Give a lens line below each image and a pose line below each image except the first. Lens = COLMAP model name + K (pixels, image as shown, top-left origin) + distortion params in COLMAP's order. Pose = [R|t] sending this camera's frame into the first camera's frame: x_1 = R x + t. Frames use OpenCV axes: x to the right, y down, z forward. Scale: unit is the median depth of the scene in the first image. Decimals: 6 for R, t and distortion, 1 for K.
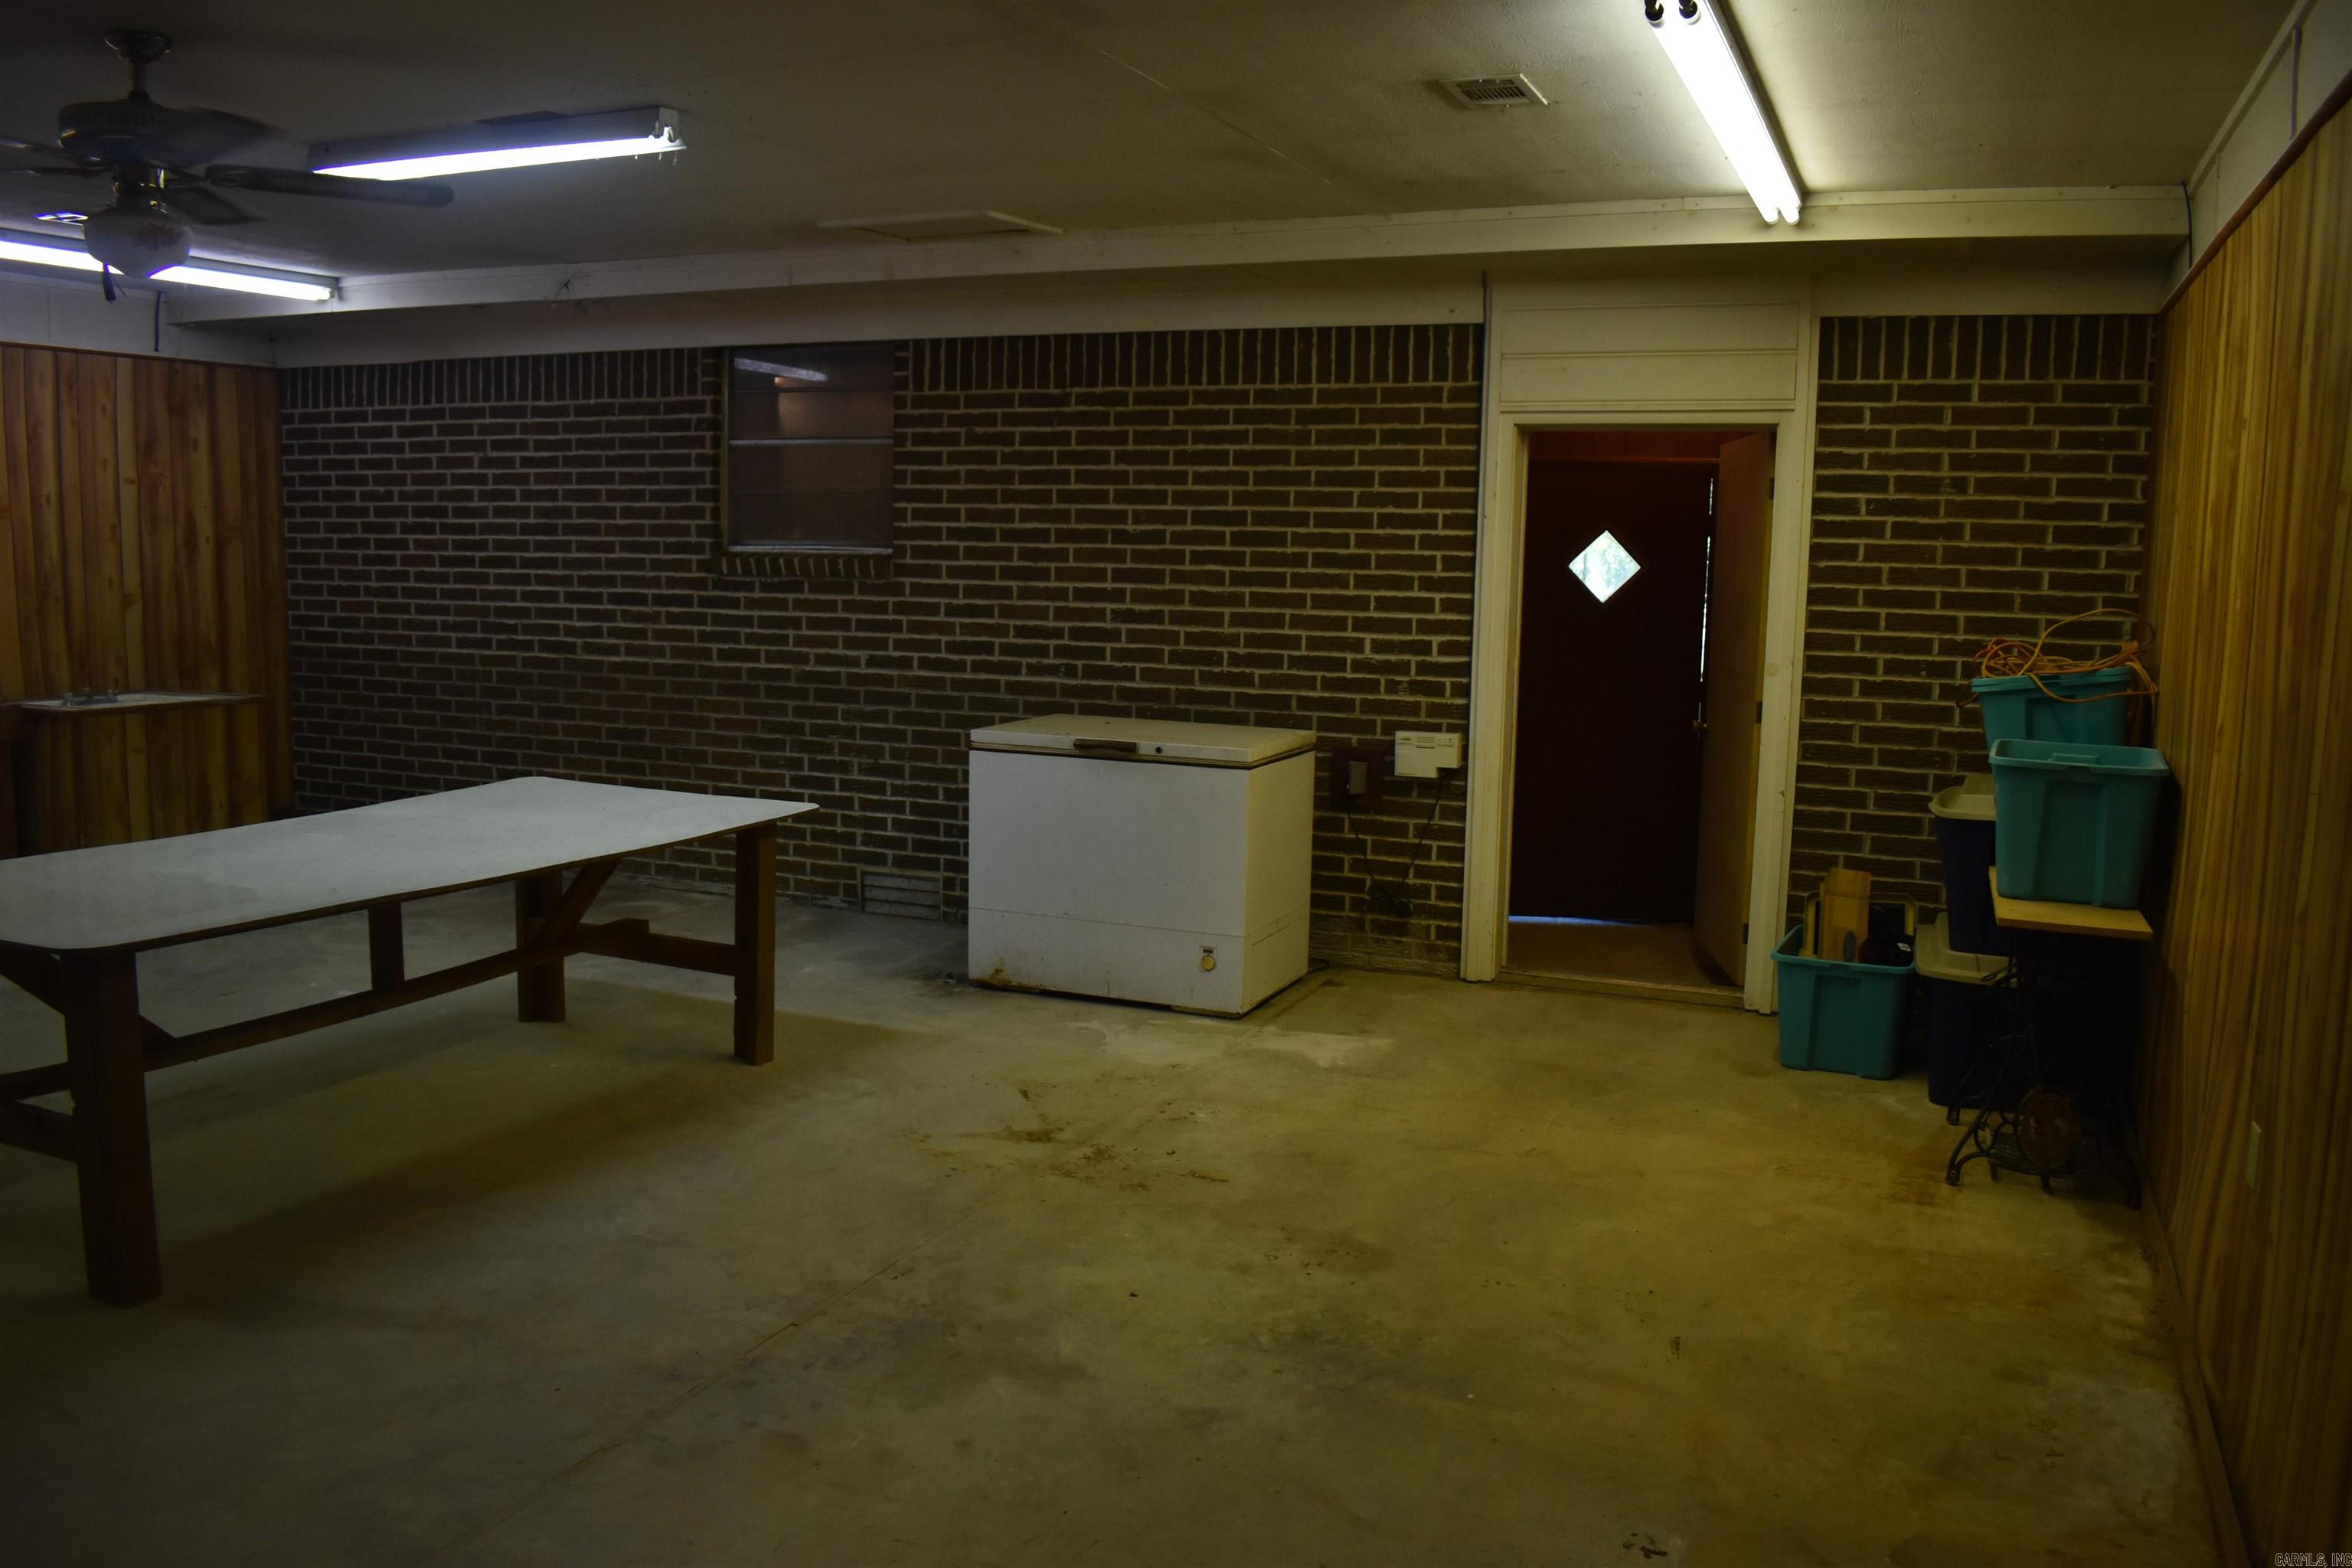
lens RADIAL K [[1849.5, 0, 1176.0], [0, 1849.5, 784.0], [0, 0, 1]] dist [-0.096028, 0.016864]
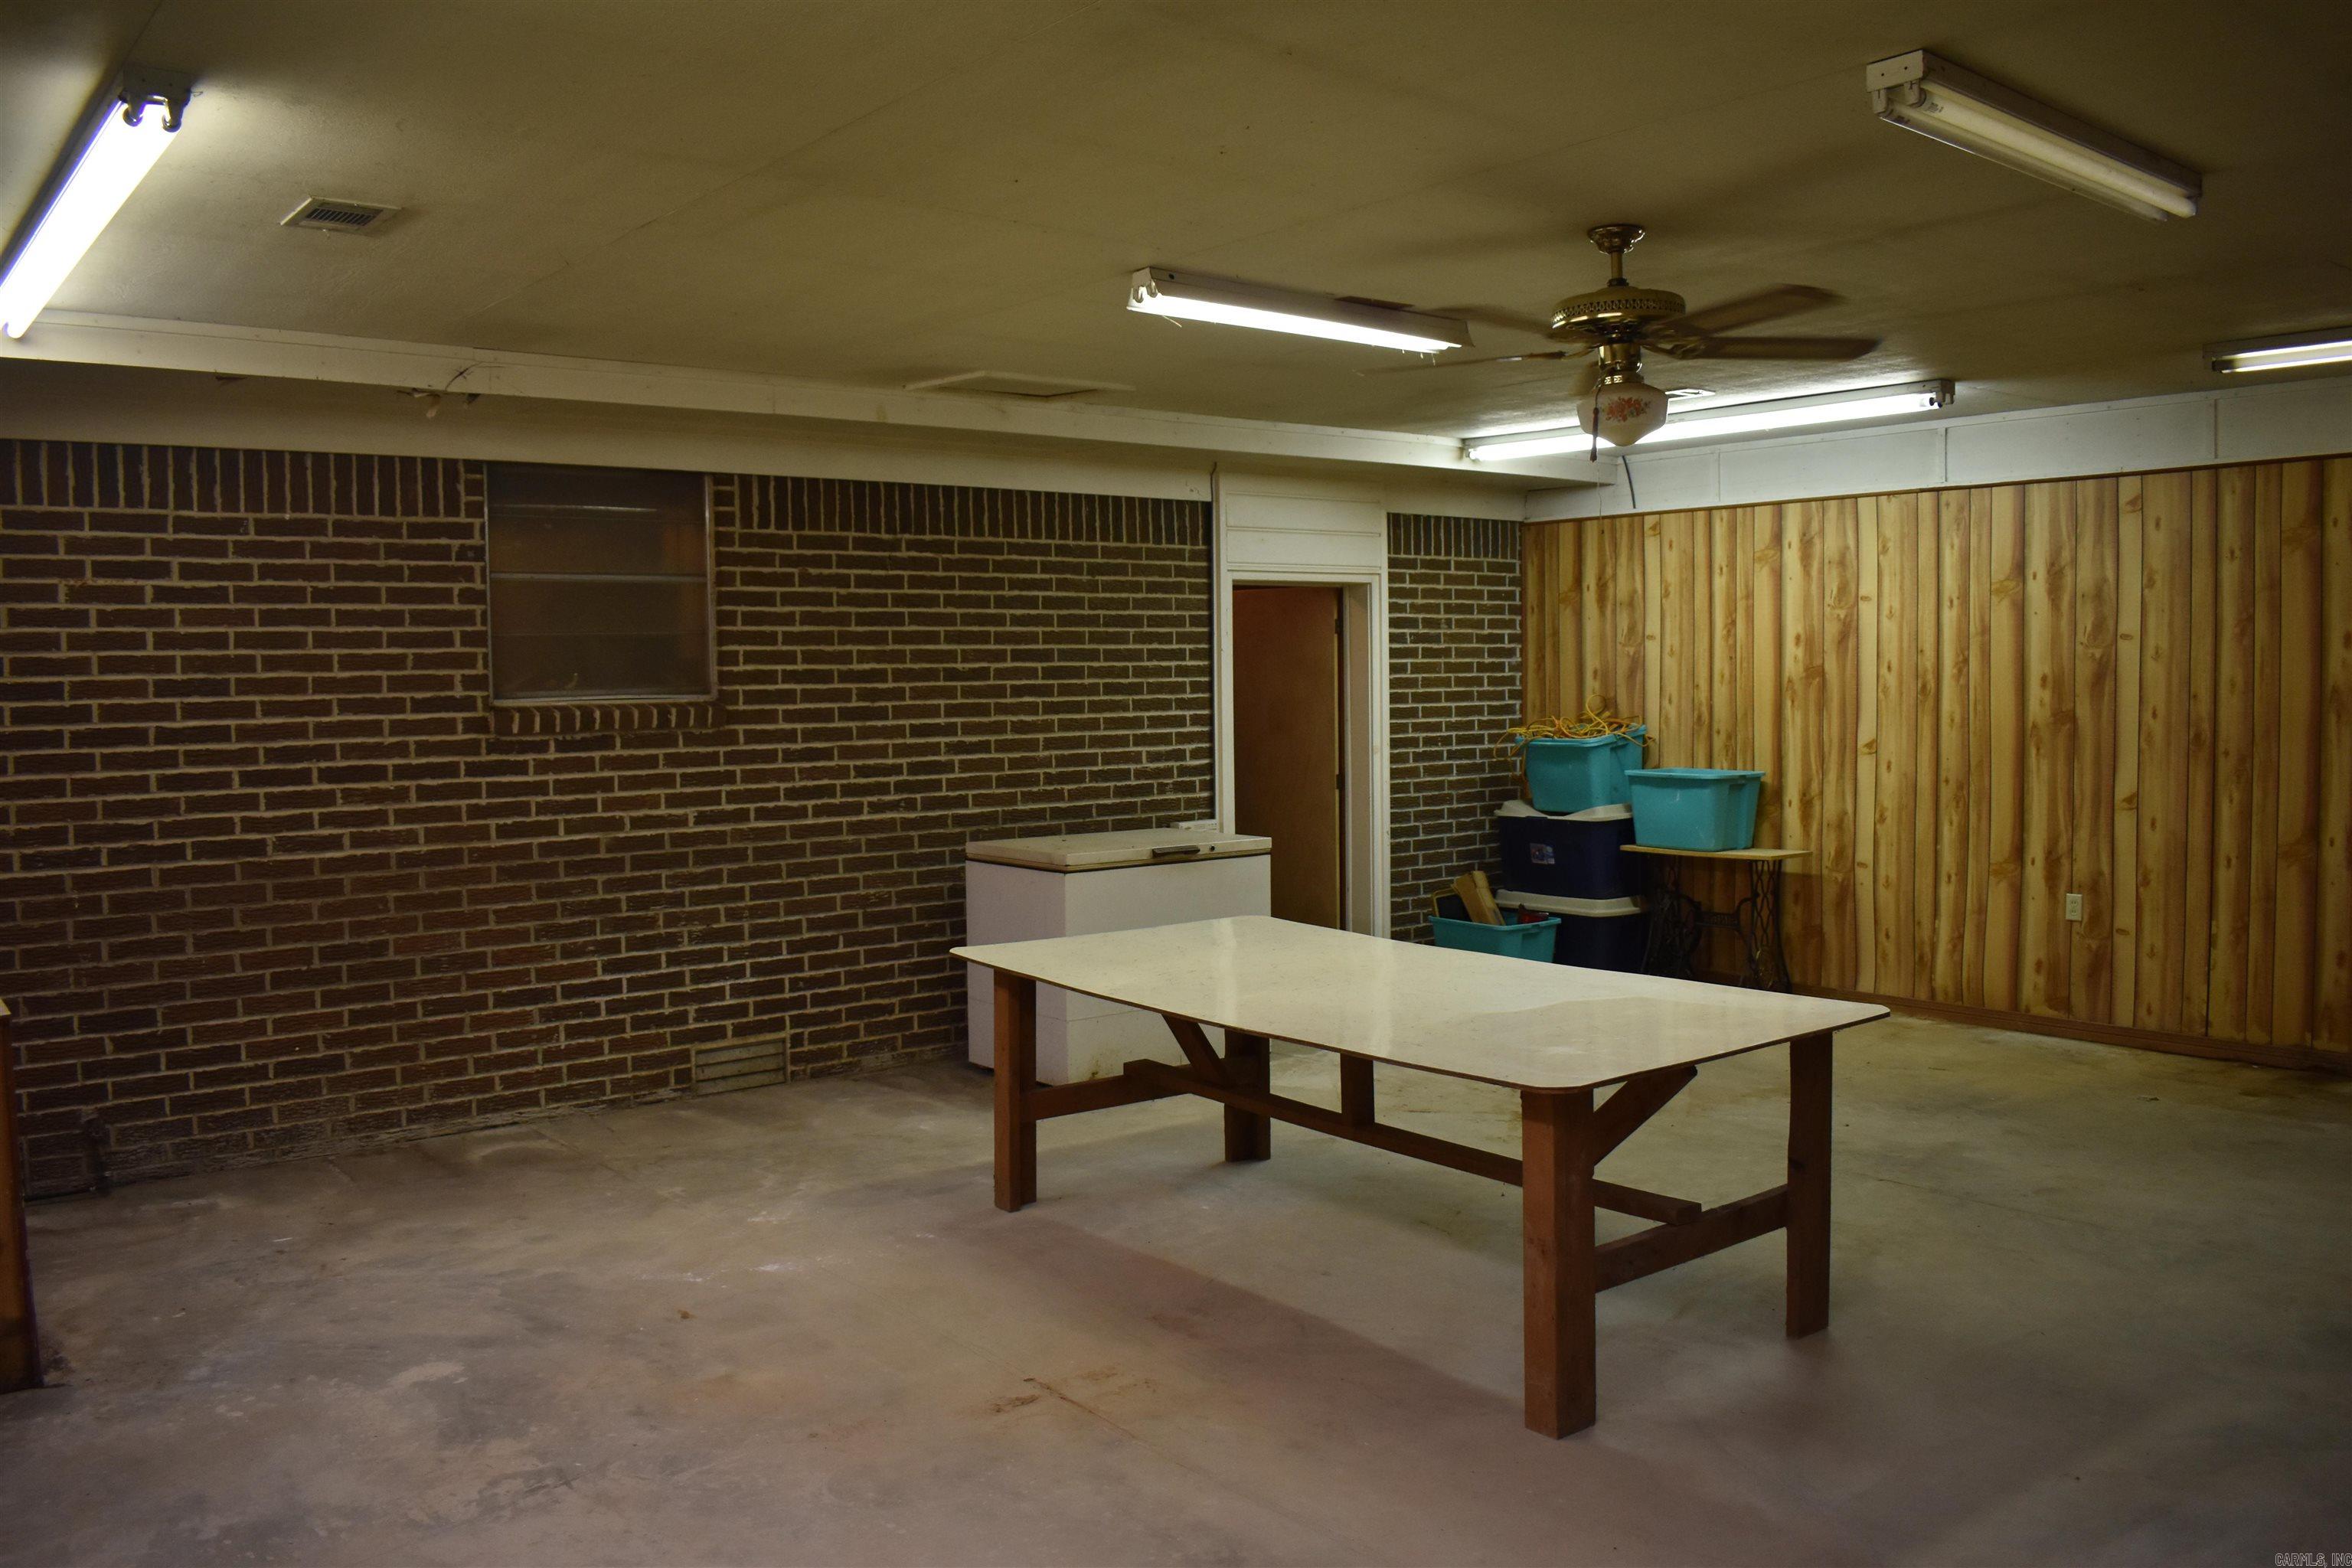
lens RADIAL K [[1849.5, 0, 1176.0], [0, 1849.5, 784.0], [0, 0, 1]] dist [-0.096028, 0.016864]
pose [[0.467313, -0.078725, 0.880580, -0.892869], [0.136827, 0.990467, 0.015936, -0.068462], [-0.873440, 0.113040, 0.473630, 0.375911]]
